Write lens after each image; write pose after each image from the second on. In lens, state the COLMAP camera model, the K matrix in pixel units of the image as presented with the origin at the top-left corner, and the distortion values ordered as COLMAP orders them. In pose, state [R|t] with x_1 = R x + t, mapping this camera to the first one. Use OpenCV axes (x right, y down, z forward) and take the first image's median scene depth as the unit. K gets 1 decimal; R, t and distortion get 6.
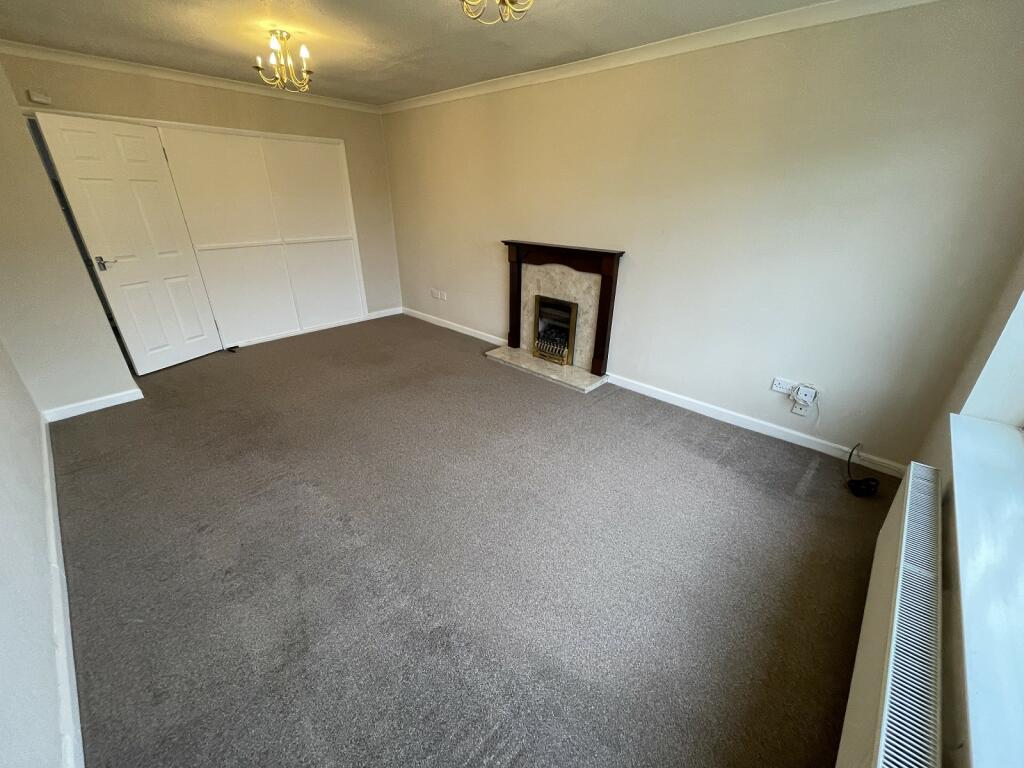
lens RADIAL K [[413.2, 0, 512.0], [0, 413.2, 384.0], [0, 0, 1]] dist [-0.000294, -0.000187]
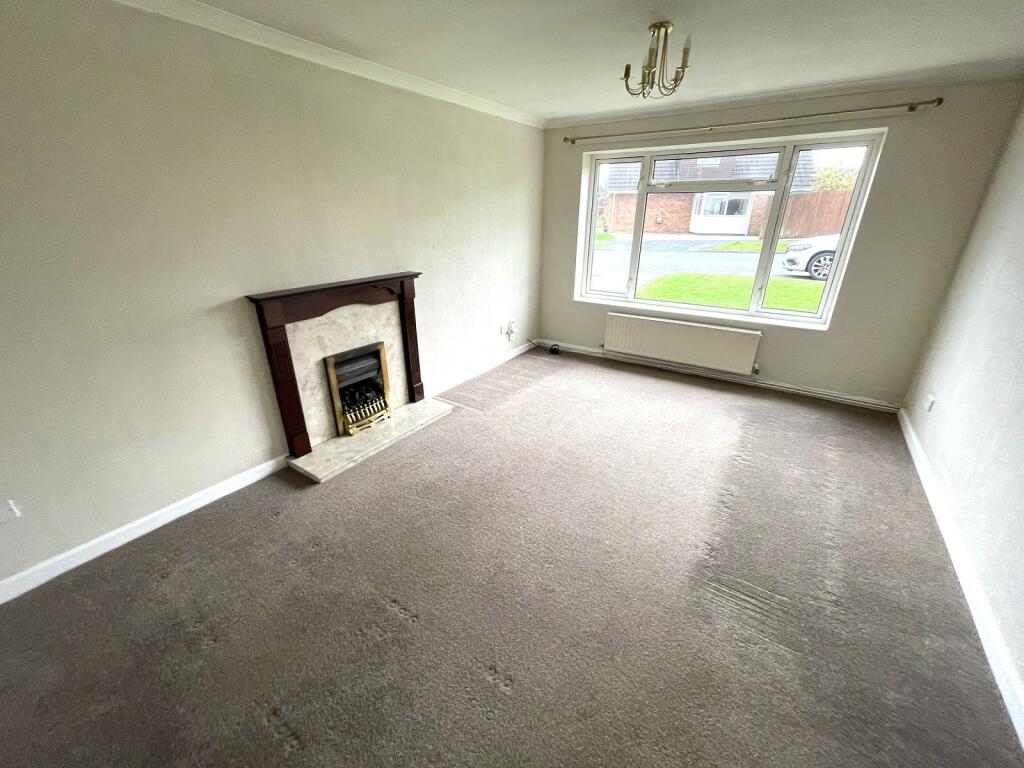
lens RADIAL K [[413.2, 0, 512.0], [0, 413.2, 384.0], [0, 0, 1]] dist [-0.000294, -0.000187]
pose [[-0.169737, -0.386389, 0.906583, -0.687373], [0.404735, 0.811437, 0.421615, -0.370006], [-0.898543, 0.438489, 0.018655, 0.772083]]
